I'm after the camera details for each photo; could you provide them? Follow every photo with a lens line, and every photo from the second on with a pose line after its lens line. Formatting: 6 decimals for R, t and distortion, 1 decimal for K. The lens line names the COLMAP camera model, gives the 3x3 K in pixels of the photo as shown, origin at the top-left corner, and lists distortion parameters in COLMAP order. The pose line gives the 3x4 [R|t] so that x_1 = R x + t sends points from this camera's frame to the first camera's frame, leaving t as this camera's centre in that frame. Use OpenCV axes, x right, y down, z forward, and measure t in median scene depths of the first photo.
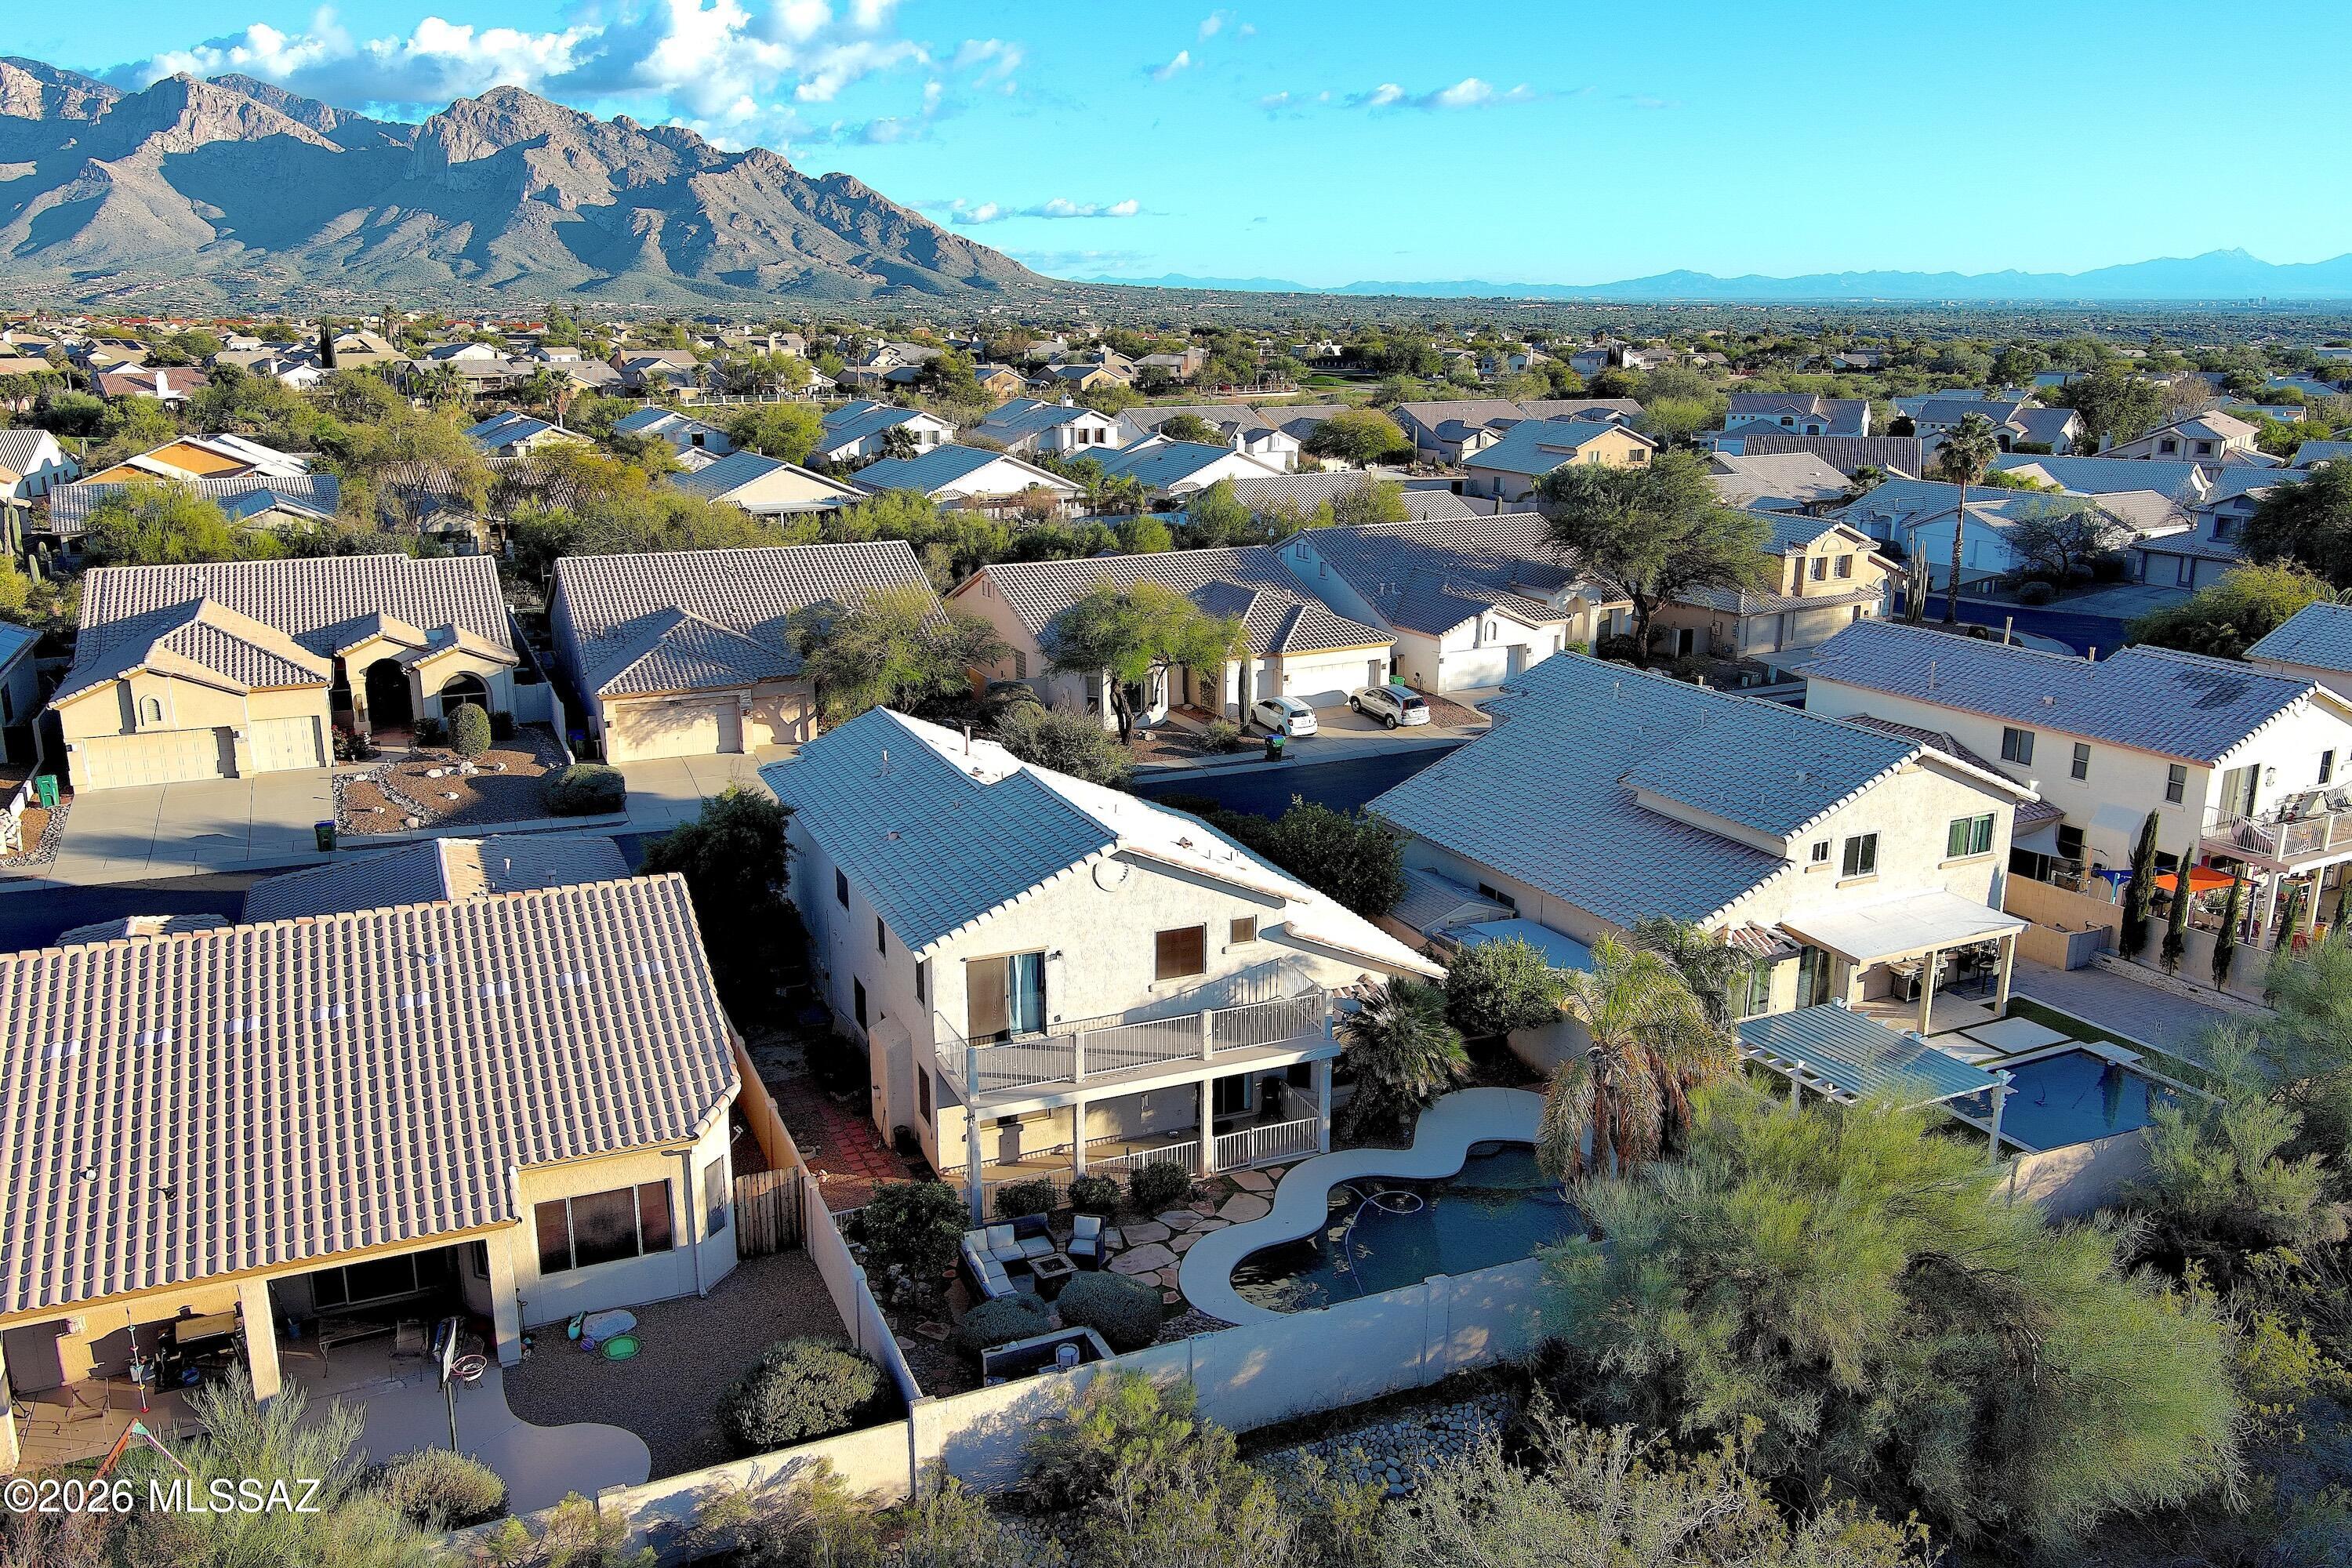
lens RADIAL K [[1816.3, 0, 1176.3], [0, 1816.3, 776.5], [0, 0, 1]] dist [0.012481, -0.012230]
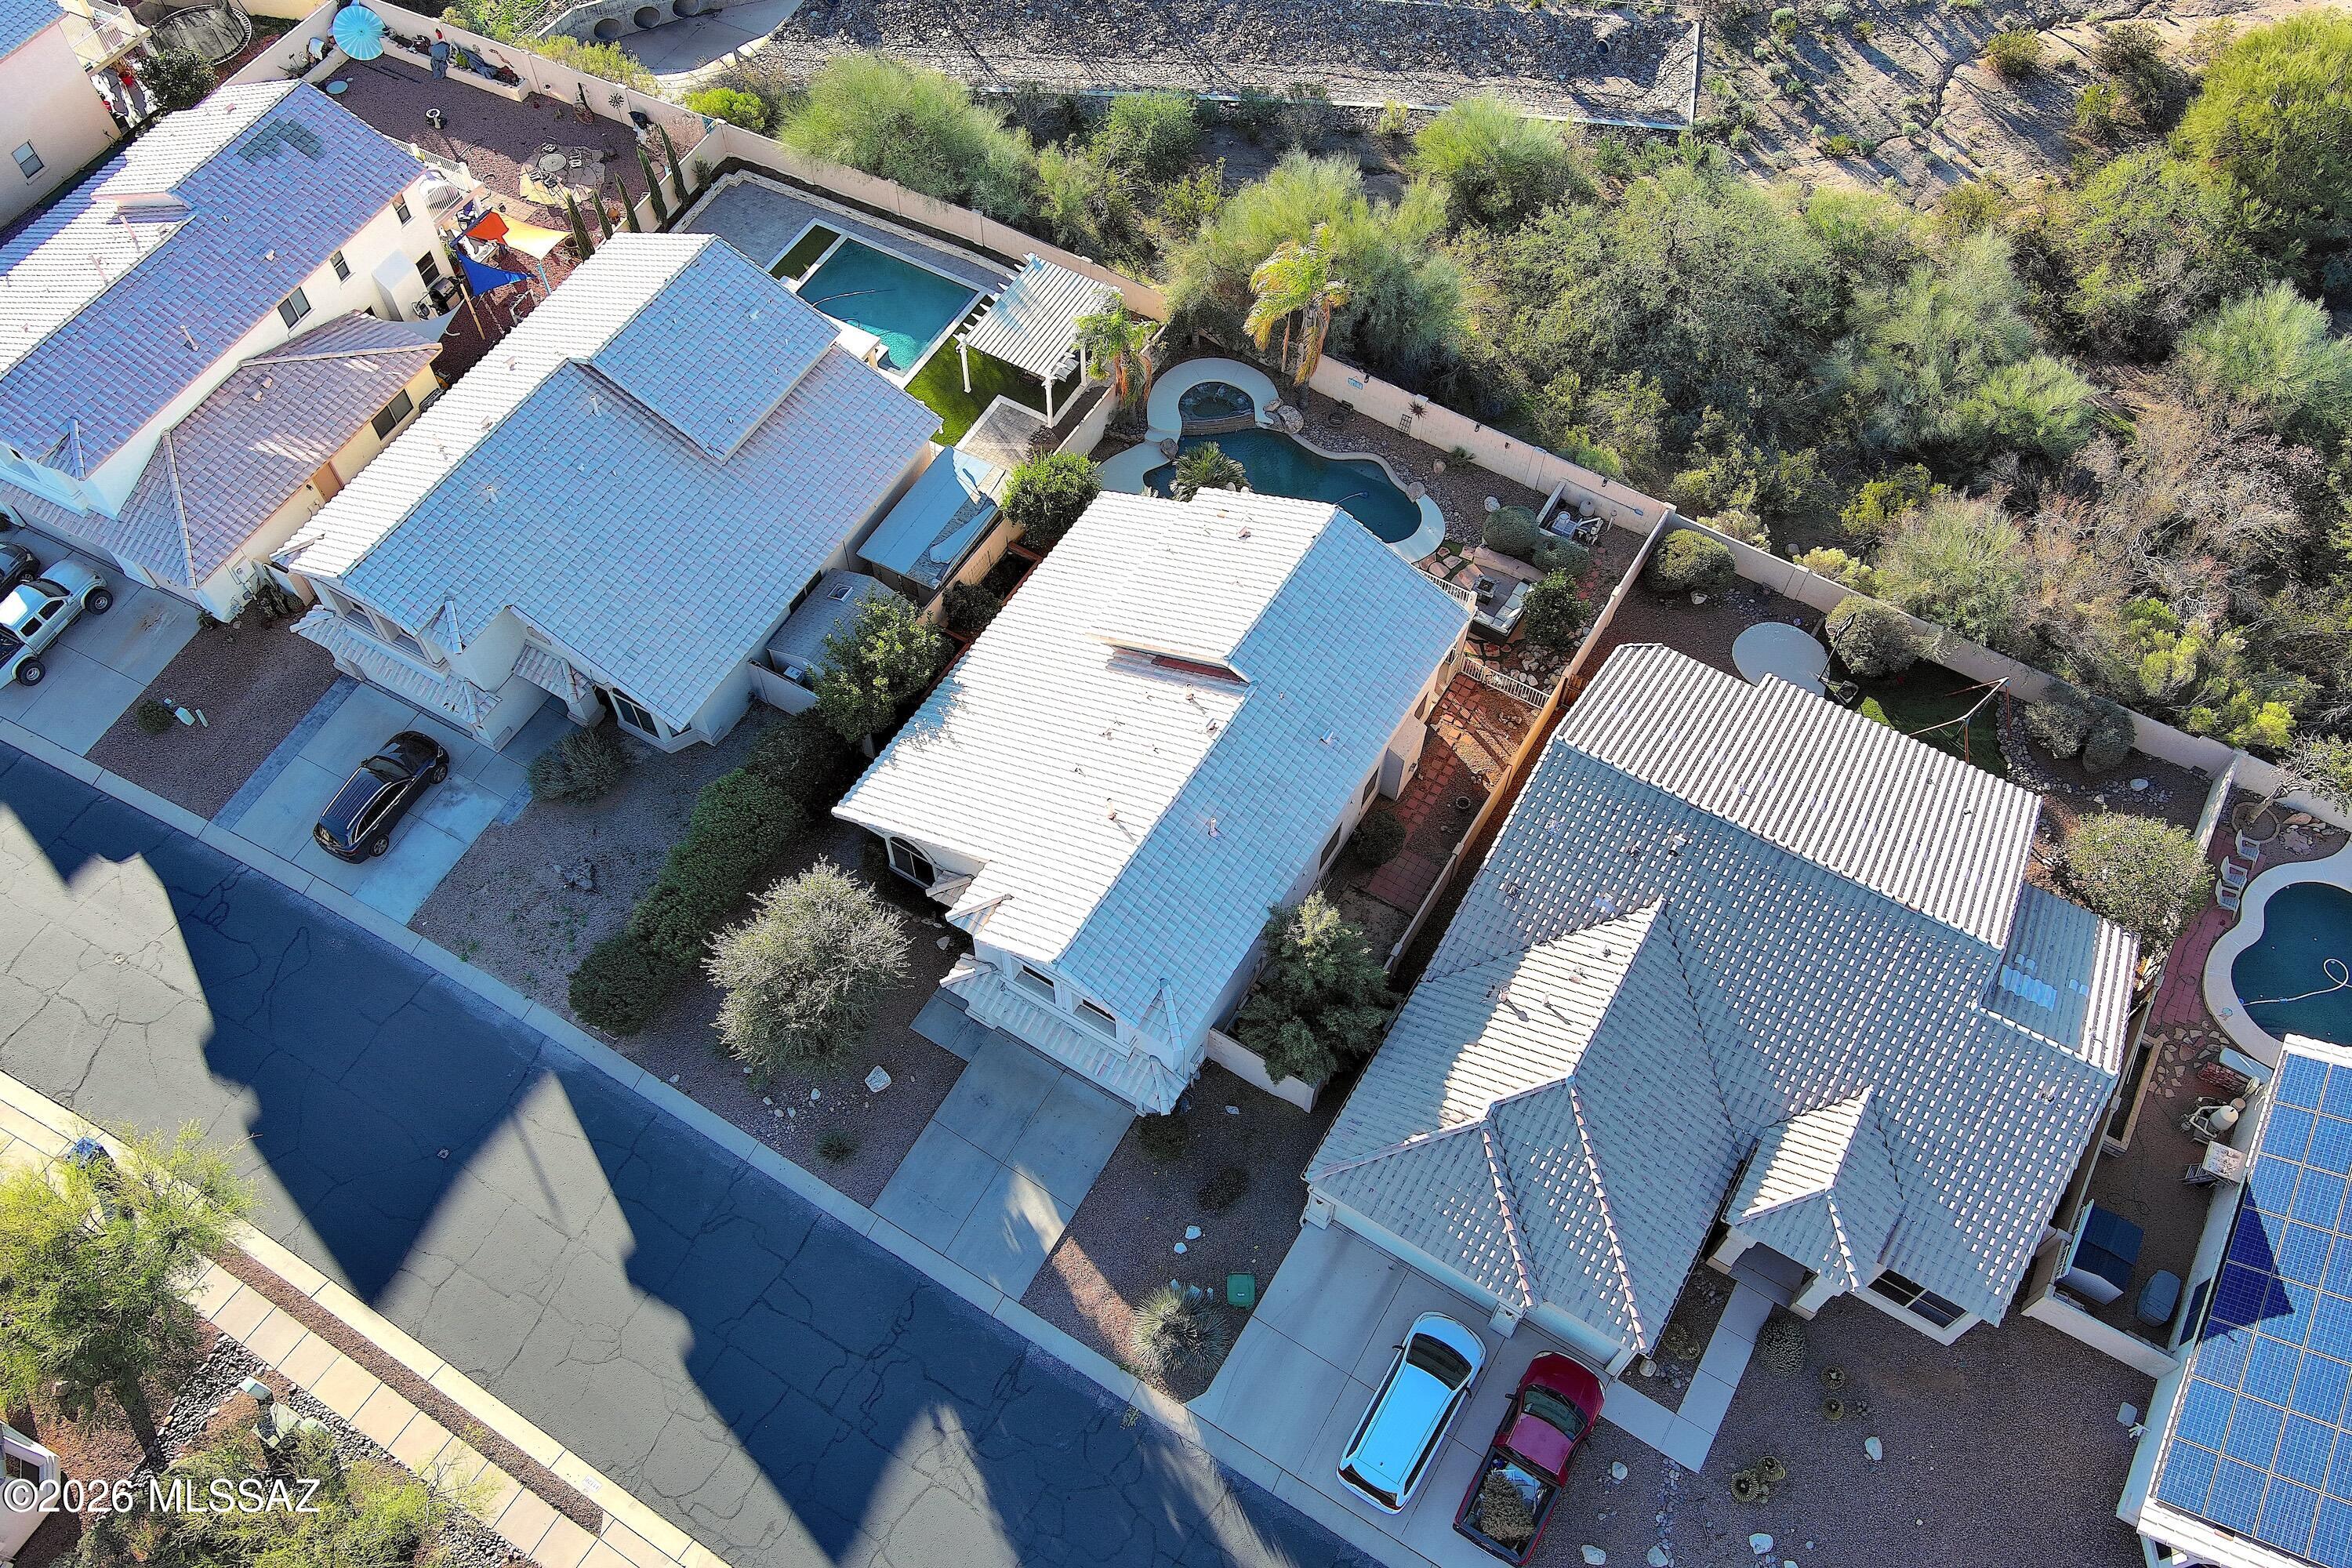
lens RADIAL K [[1816.3, 0, 1172.1], [0, 1816.3, 781.3], [0, 0, 1]] dist [0.012481, -0.012230]
pose [[-0.569842, -0.693939, 0.440146, -0.078228], [0.200715, 0.401859, 0.893433, -0.125345], [-0.796865, 0.597460, -0.089712, 0.149673]]
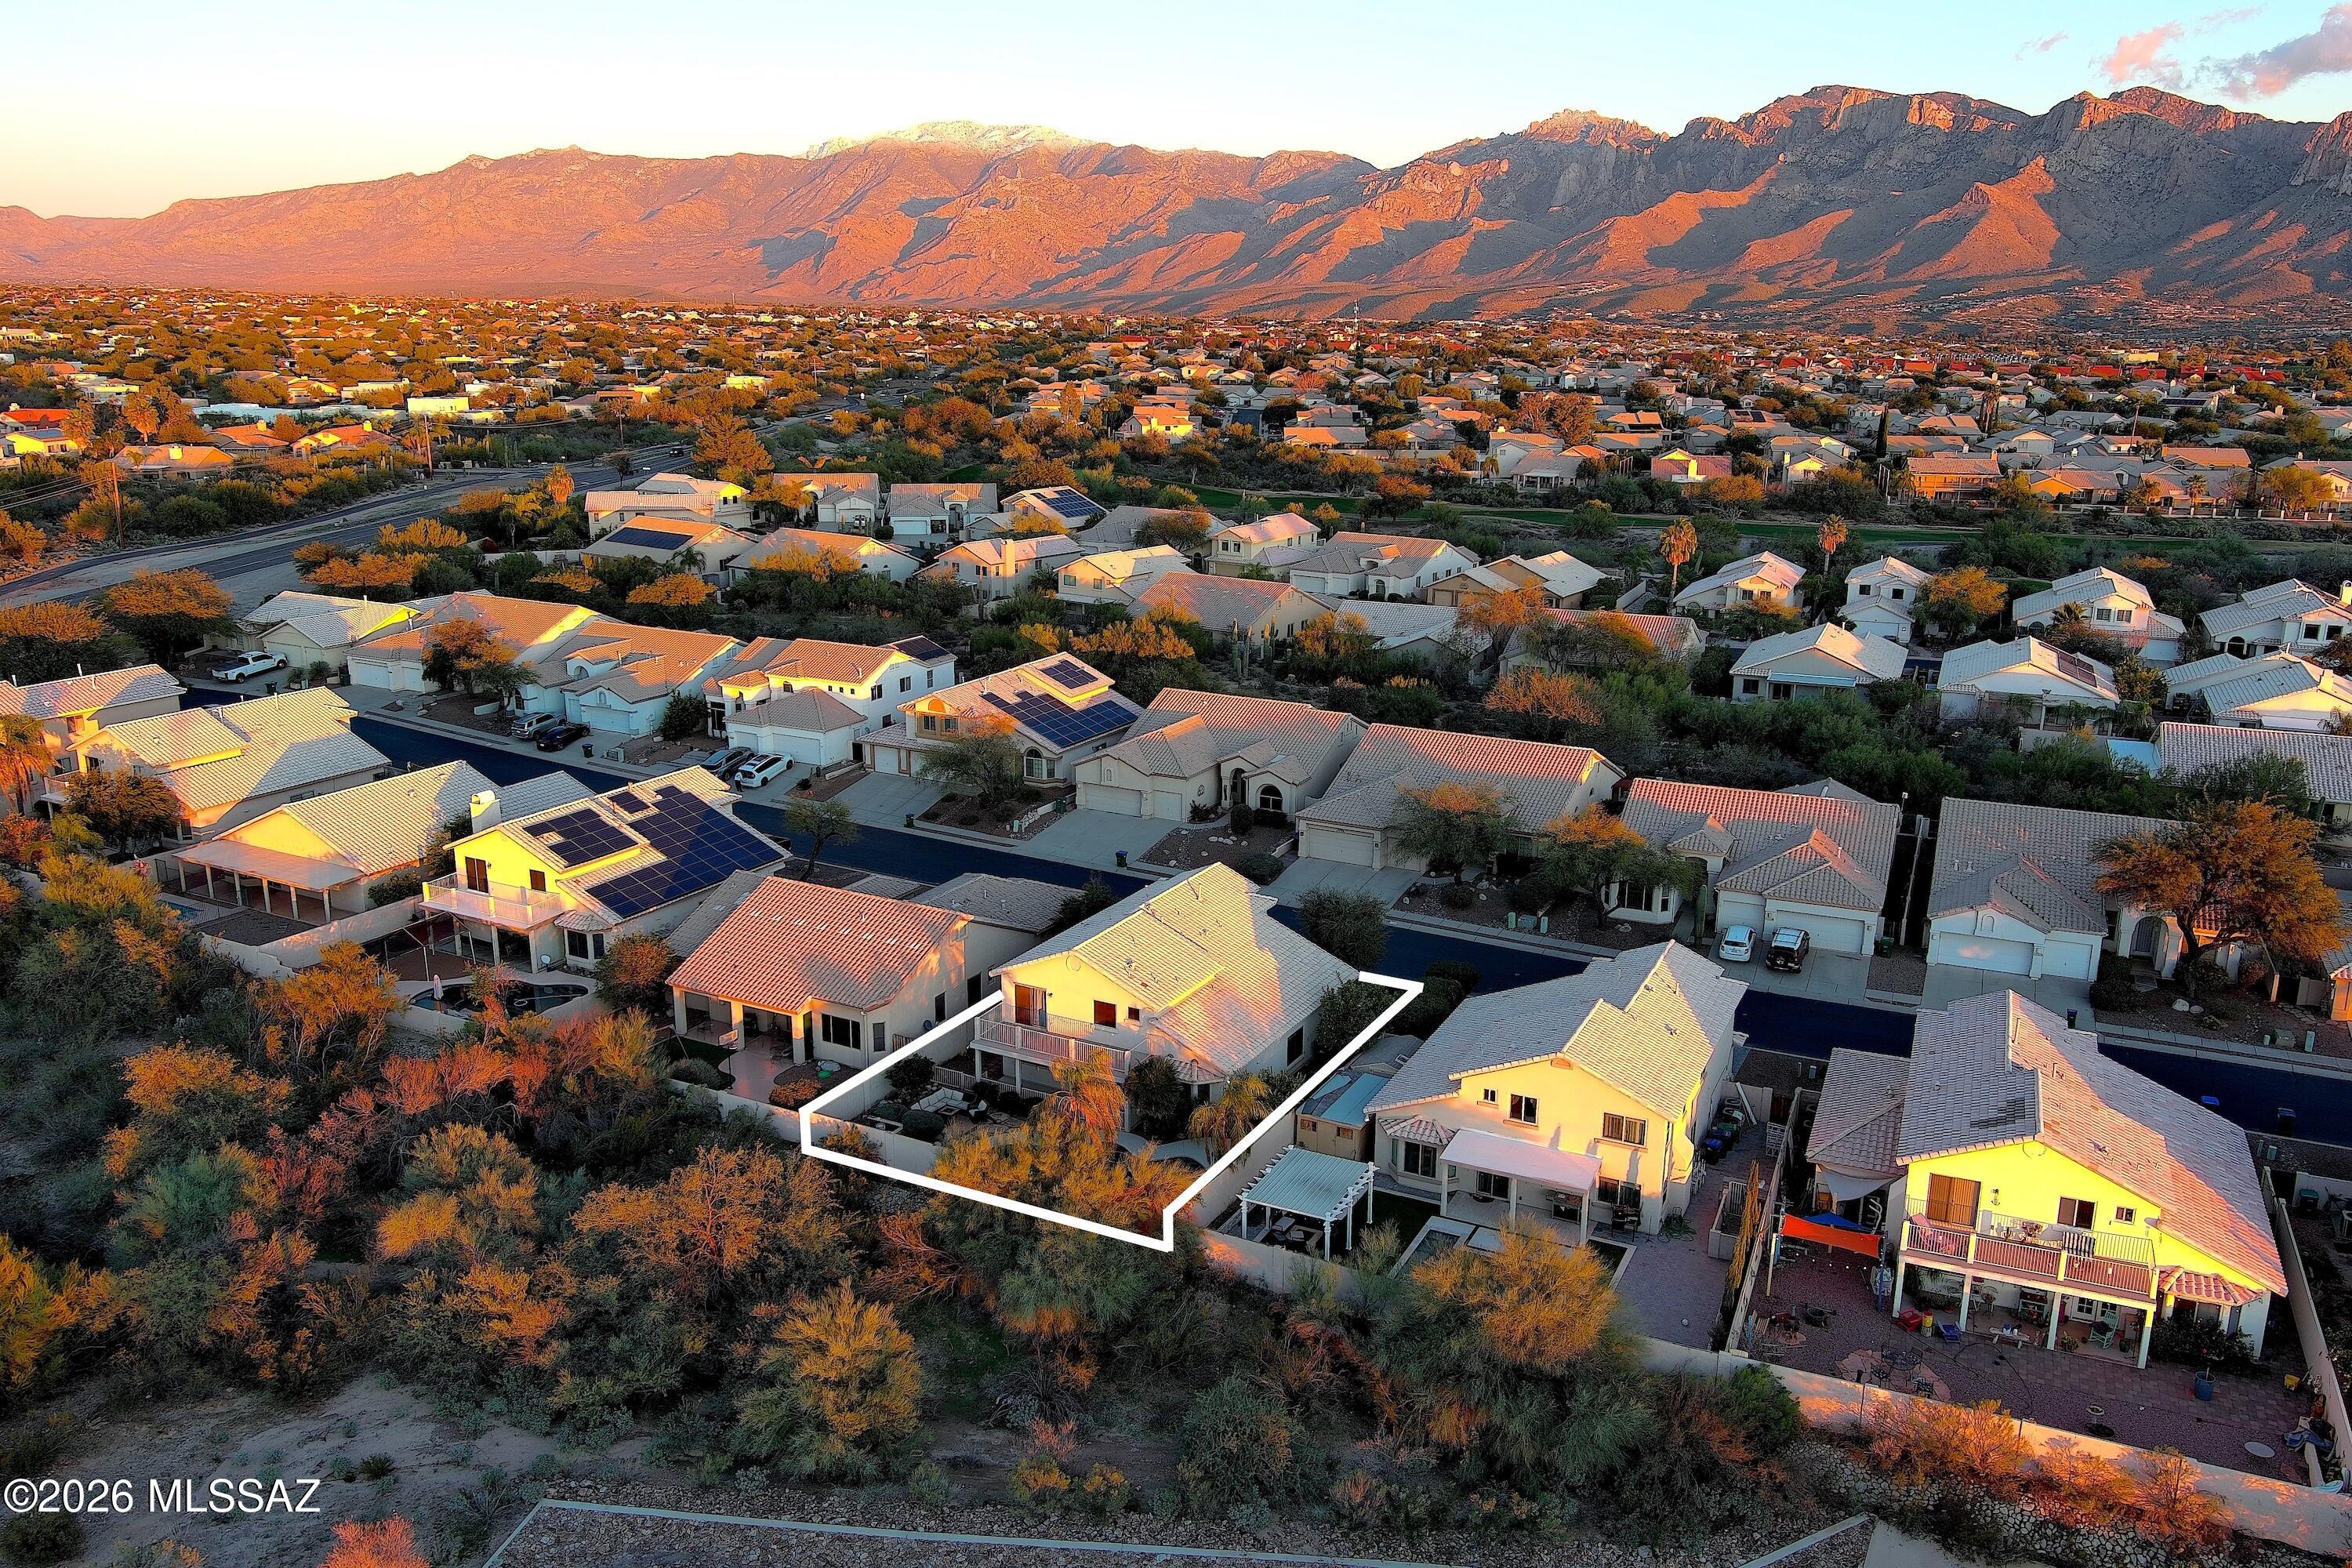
lens RADIAL K [[1816.3, 0, 1166.0], [0, 1816.3, 793.6], [0, 0, 1]] dist [0.012481, -0.012230]
pose [[0.603380, 0.208260, -0.769779, 0.183535], [-0.204755, 0.973394, 0.102853, -0.043420], [0.770719, 0.095557, 0.629969, -0.031471]]
